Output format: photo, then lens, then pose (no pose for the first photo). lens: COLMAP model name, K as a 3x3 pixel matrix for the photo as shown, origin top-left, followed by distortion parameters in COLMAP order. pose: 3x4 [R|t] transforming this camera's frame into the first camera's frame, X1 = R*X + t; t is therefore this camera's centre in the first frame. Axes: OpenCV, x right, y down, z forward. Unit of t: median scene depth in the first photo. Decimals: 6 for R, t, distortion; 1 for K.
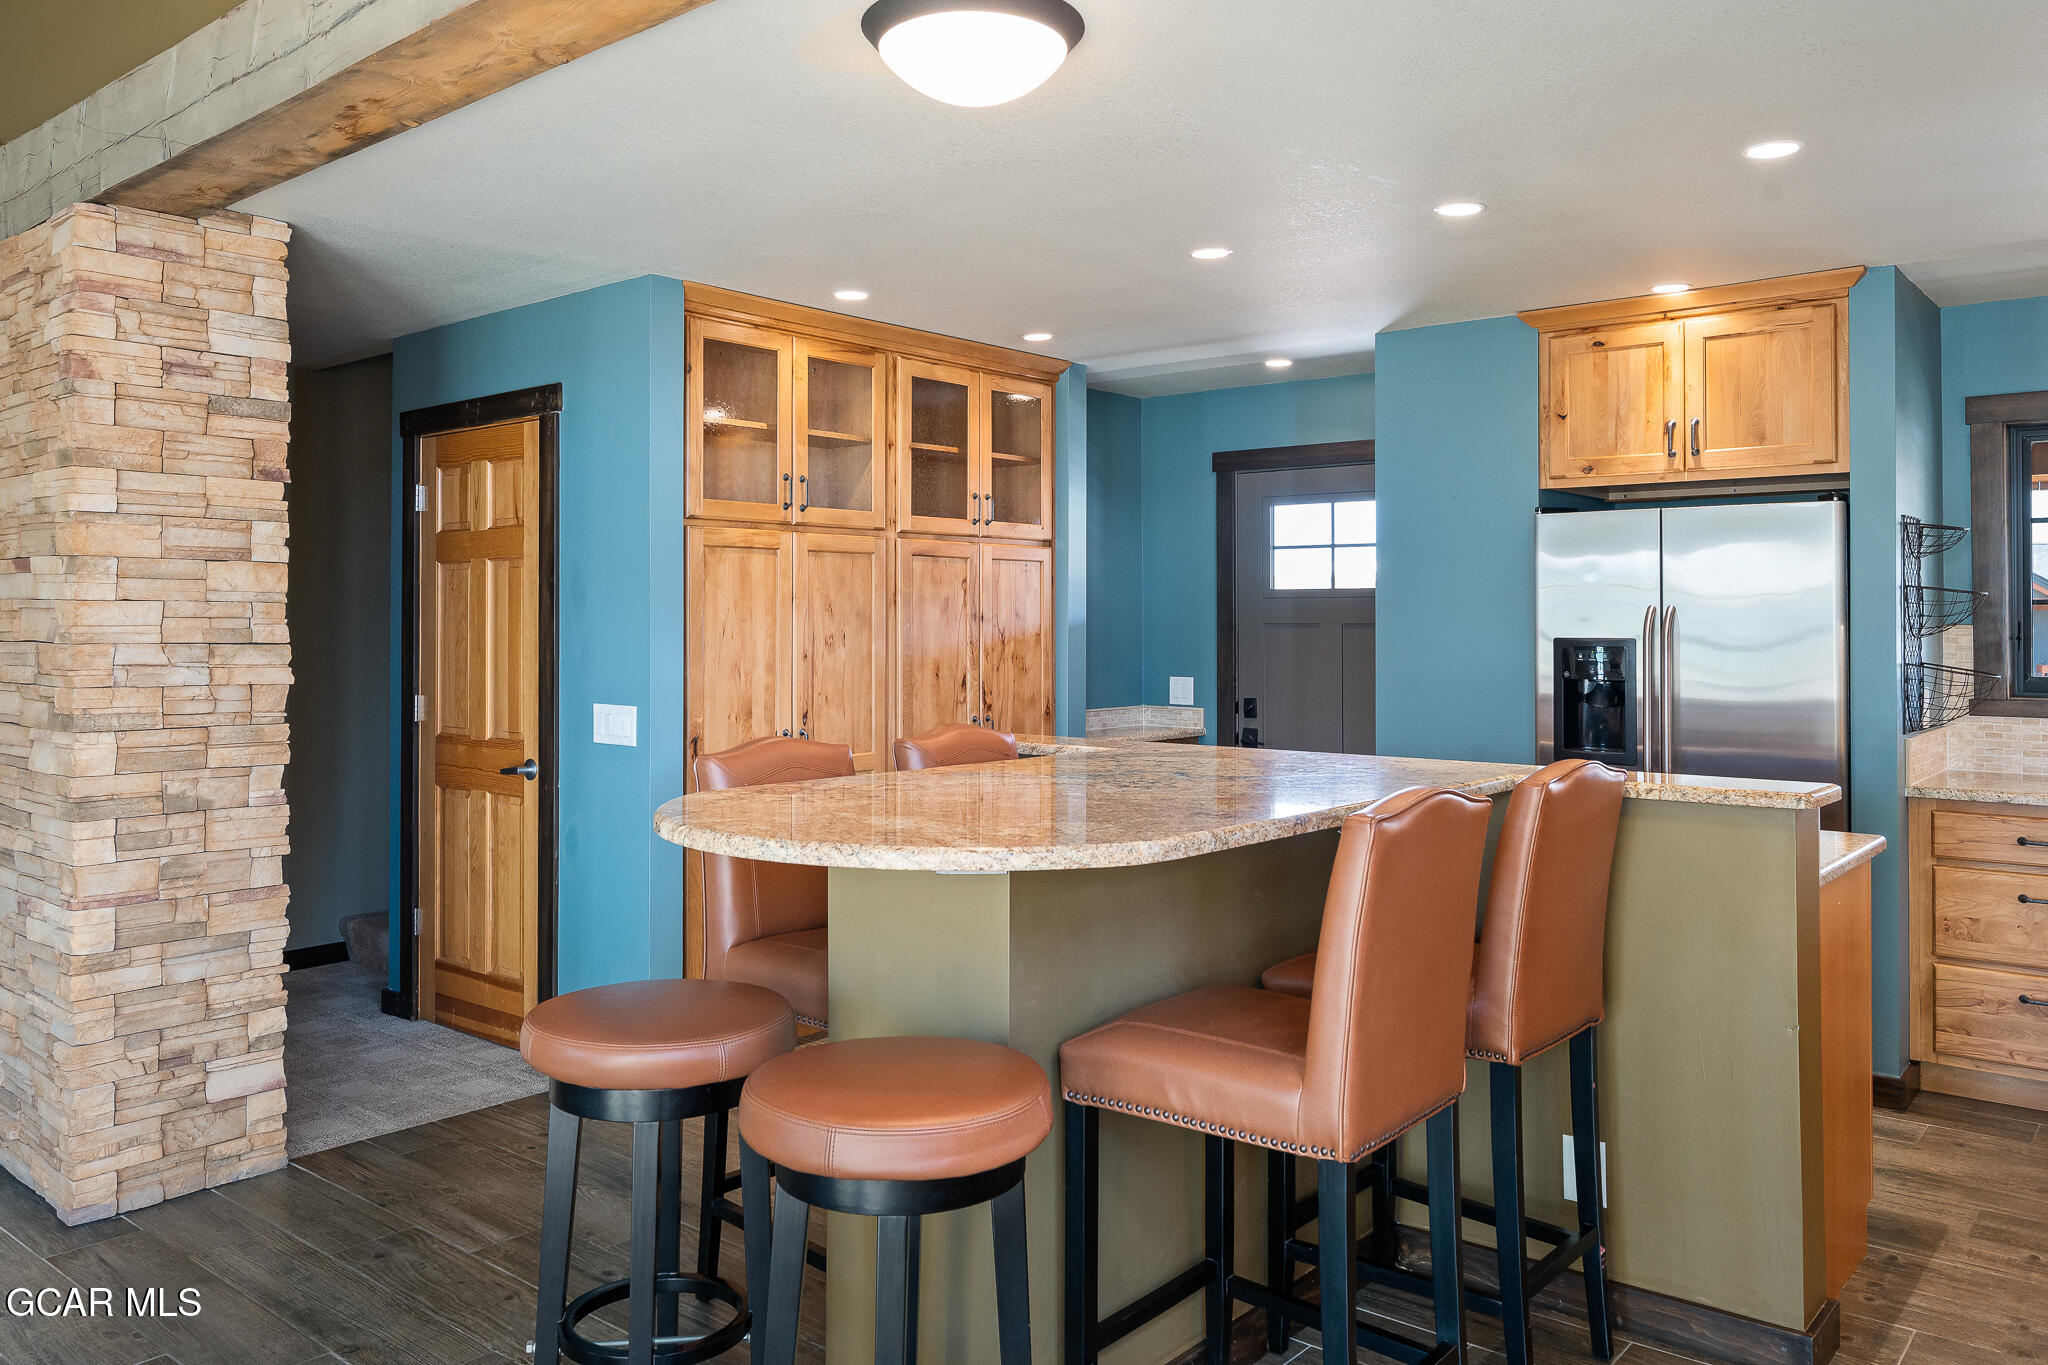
lens RADIAL K [[1499.8, 0, 1028.5], [0, 1499.8, 601.1], [0, 0, 1]] dist [-0.002957, -0.003519]
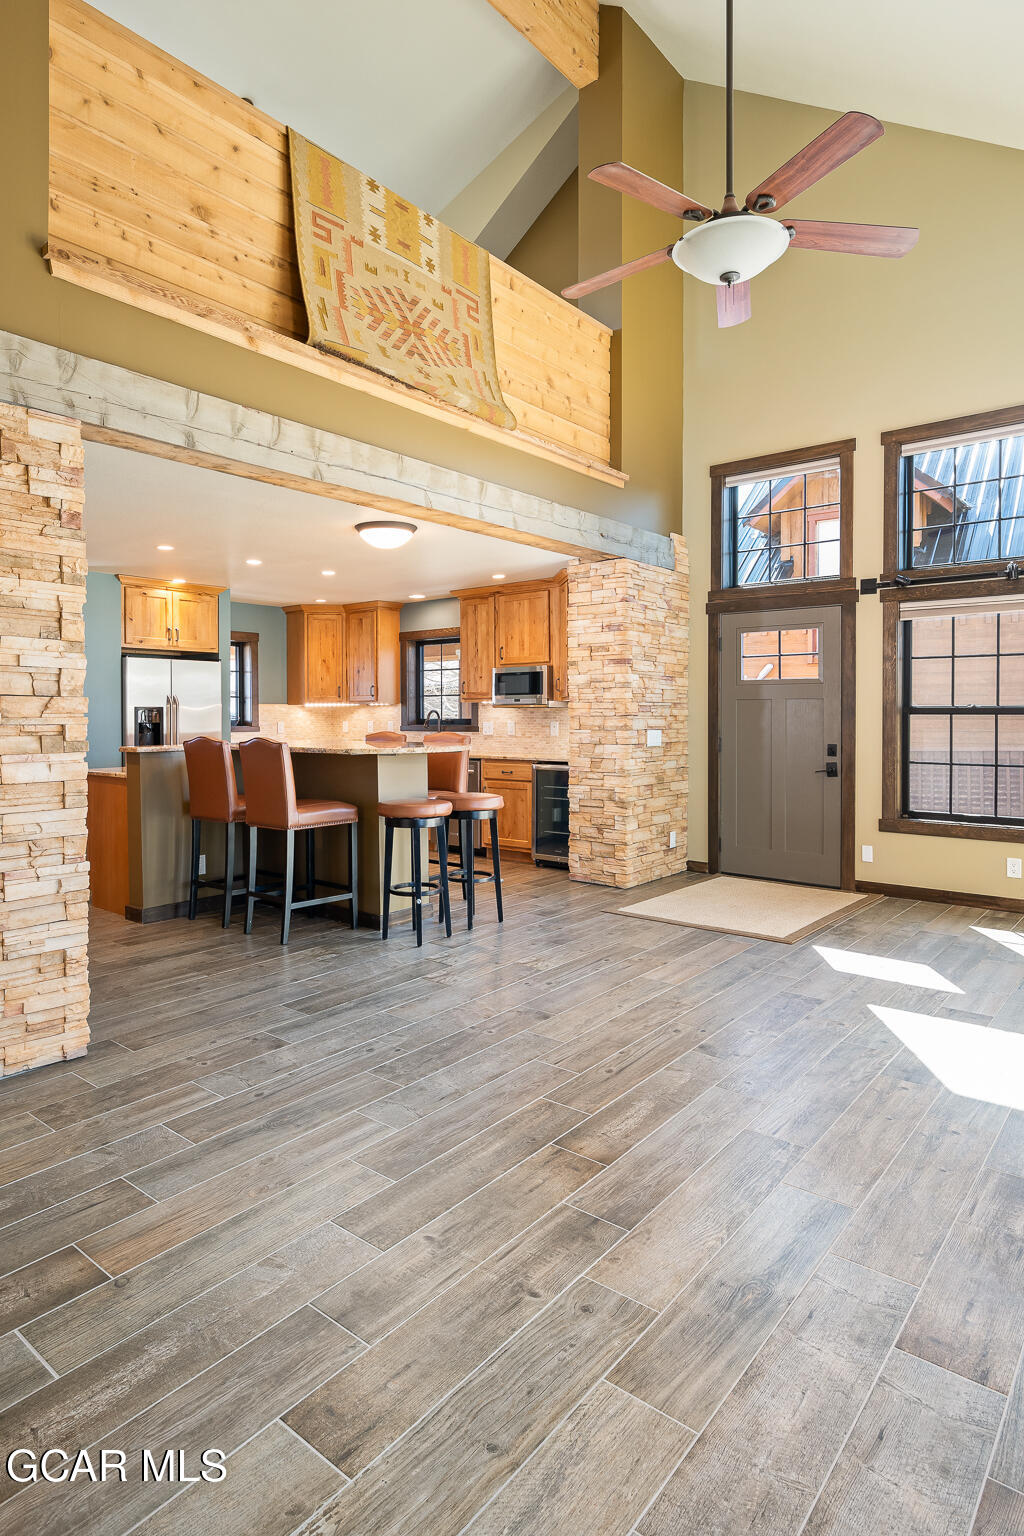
lens RADIAL K [[869.8, 0, 474.1], [0, 869.8, 721.2], [0, 0, 1]] dist [-0.000514, -0.000296]
pose [[0.010414, -0.009882, 0.999897, -1.145427], [-0.008489, 0.999914, 0.009971, 0.029853], [-0.999910, -0.008592, 0.010329, 0.417265]]
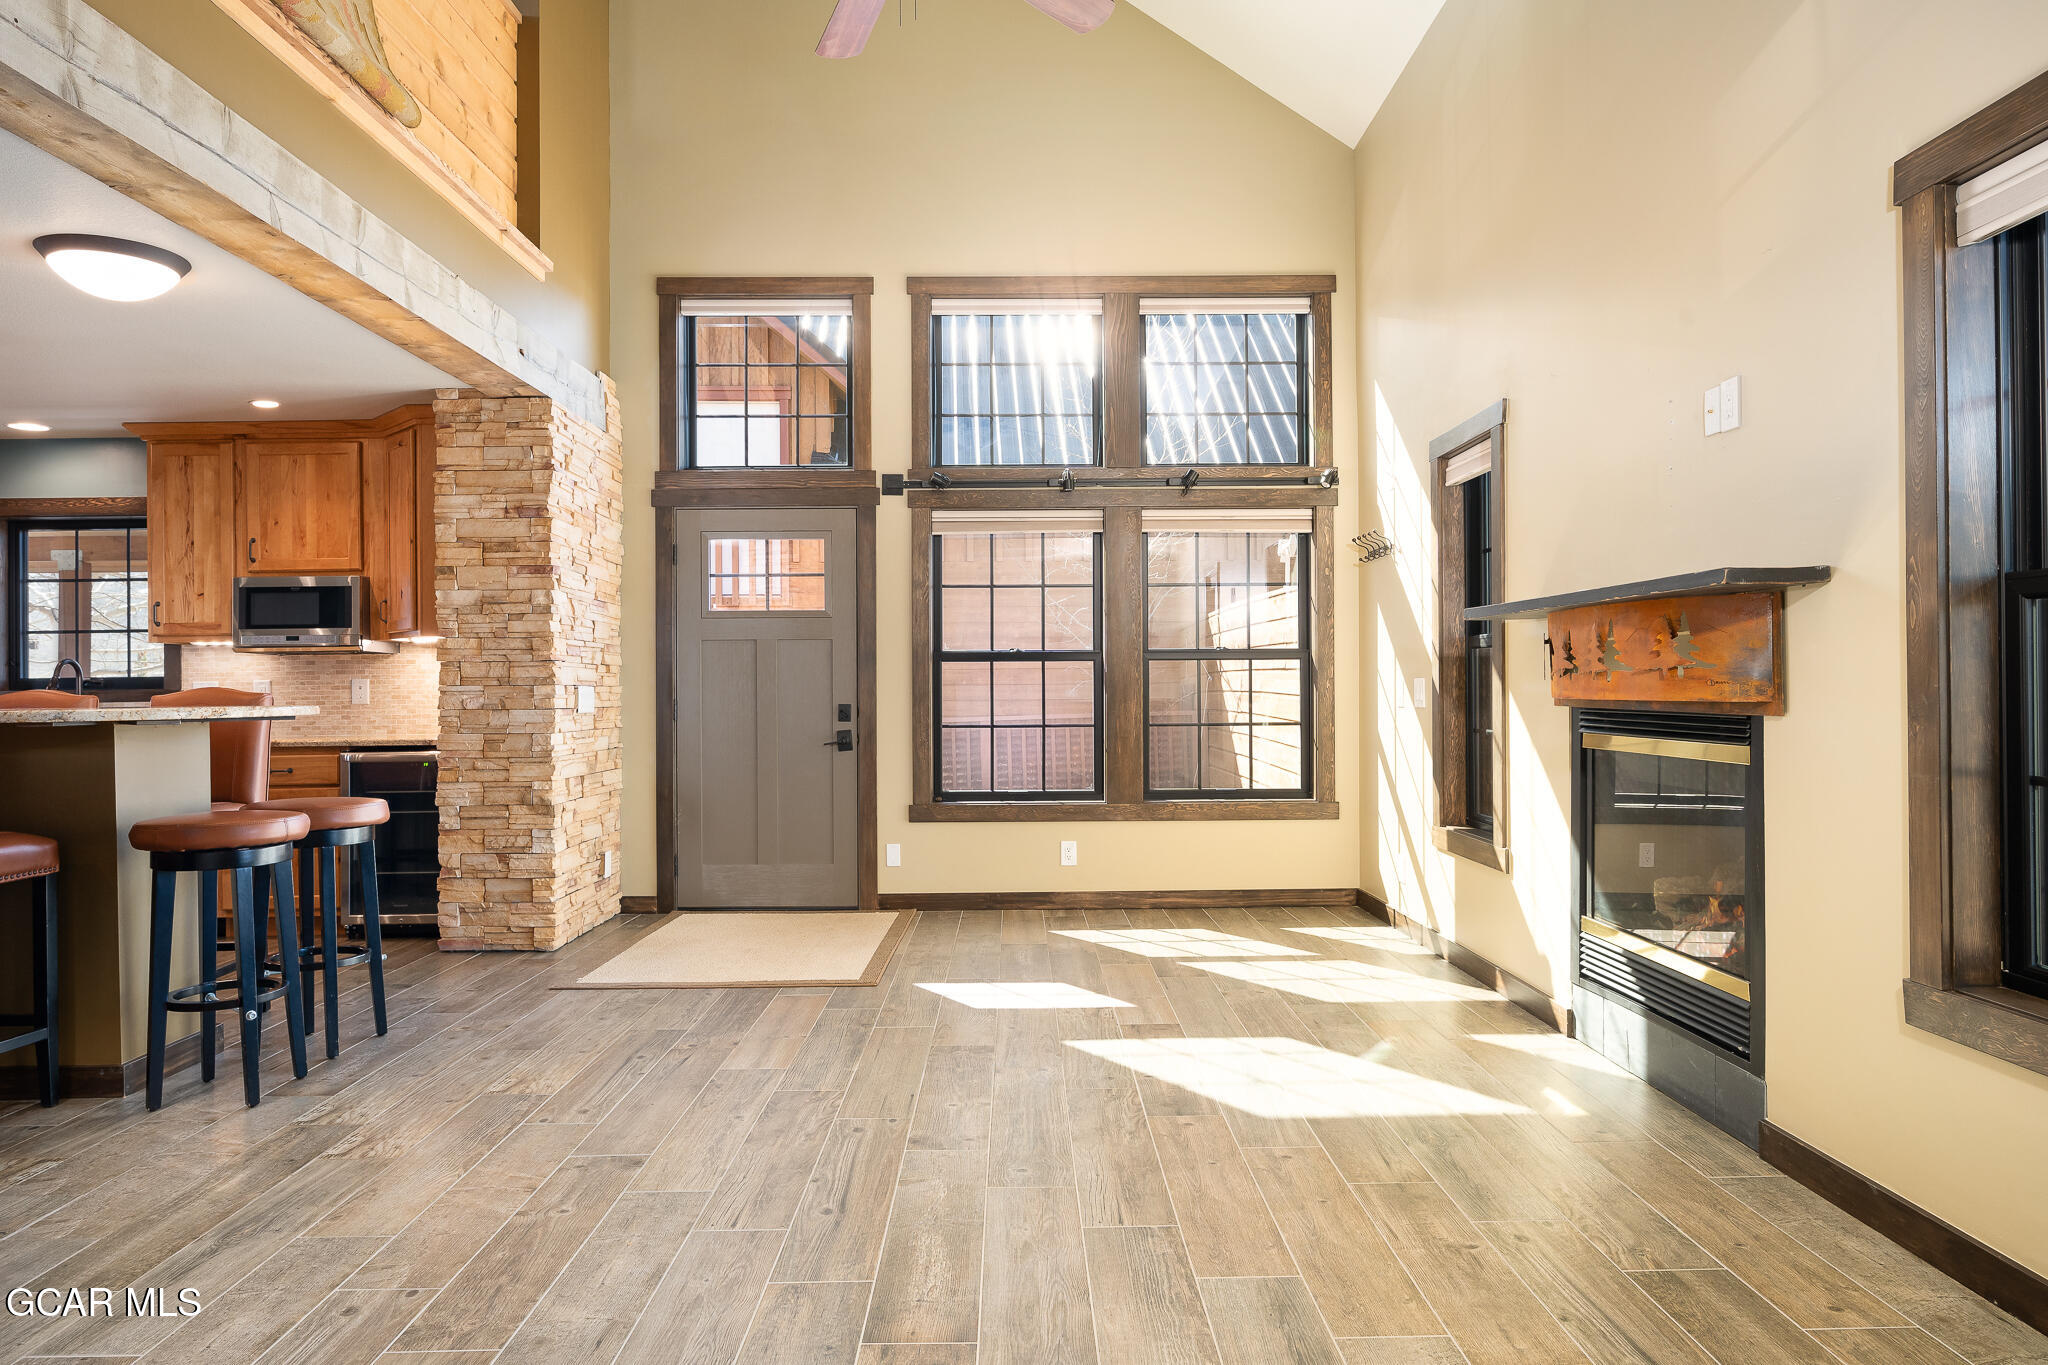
lens RADIAL K [[1291.7, 0, 1031.0], [0, 1291.7, 680.5], [0, 0, 1]] dist [-0.000238, -0.000542]
pose [[-0.648759, 0.011545, 0.760907, -0.998215], [0.001014, 0.999897, -0.014306, 0.067836], [-0.760993, -0.008510, -0.648704, 0.629429]]
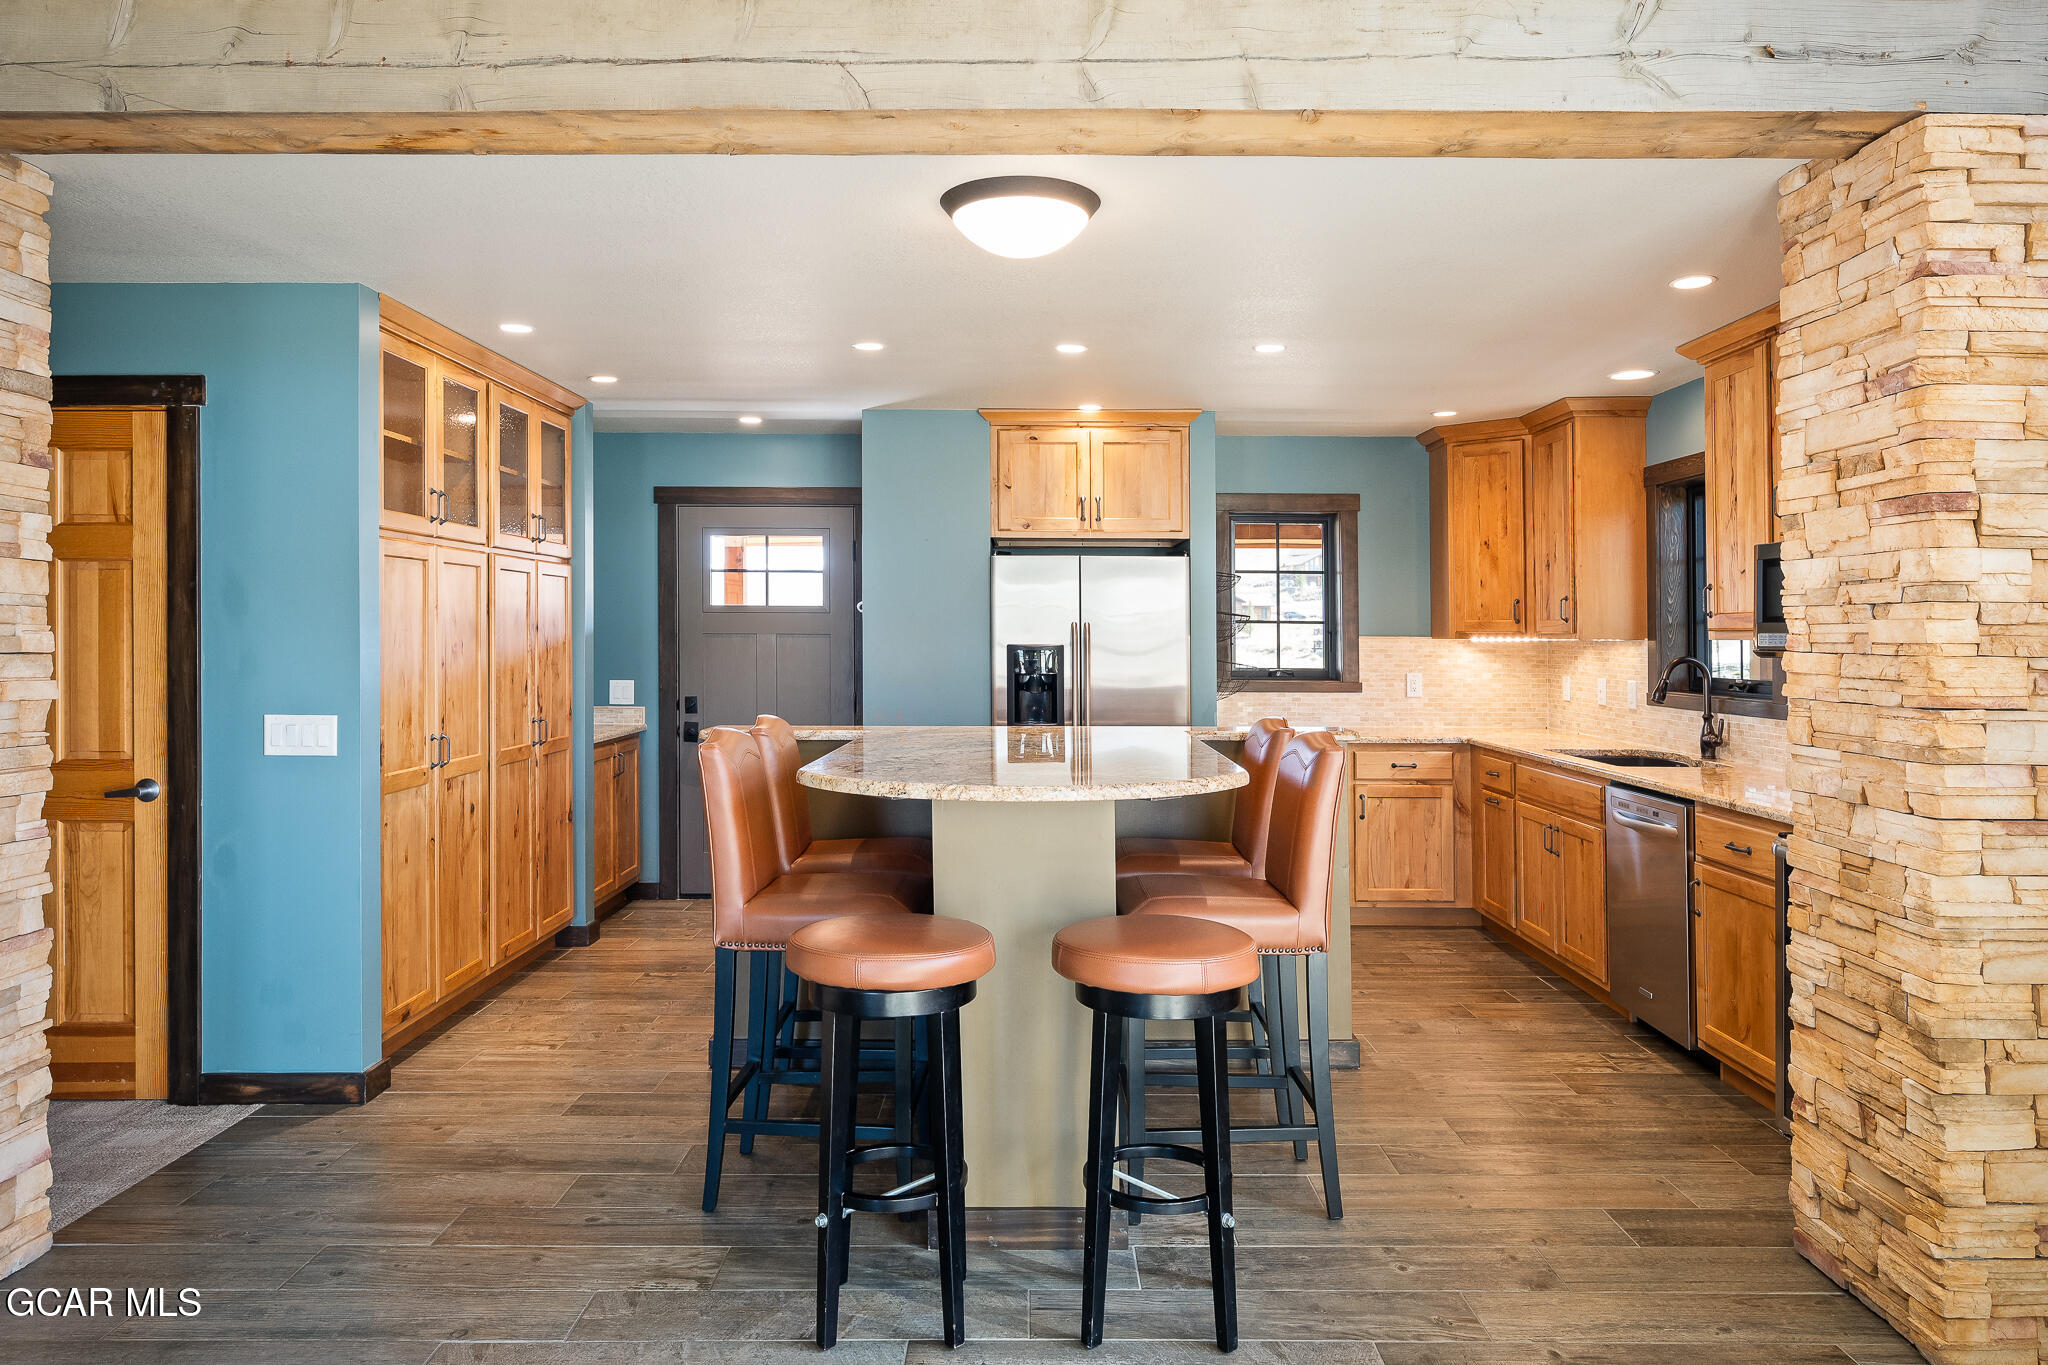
lens RADIAL K [[1335.1, 0, 1026.4], [0, 1335.1, 615.6], [0, 0, 1]] dist [-0.002847, -0.000207]
pose [[0.768115, 0.011282, 0.640213, -0.447283], [-0.011726, 0.999925, -0.003553, 0.001809], [-0.640205, -0.004778, 0.768189, 0.027002]]
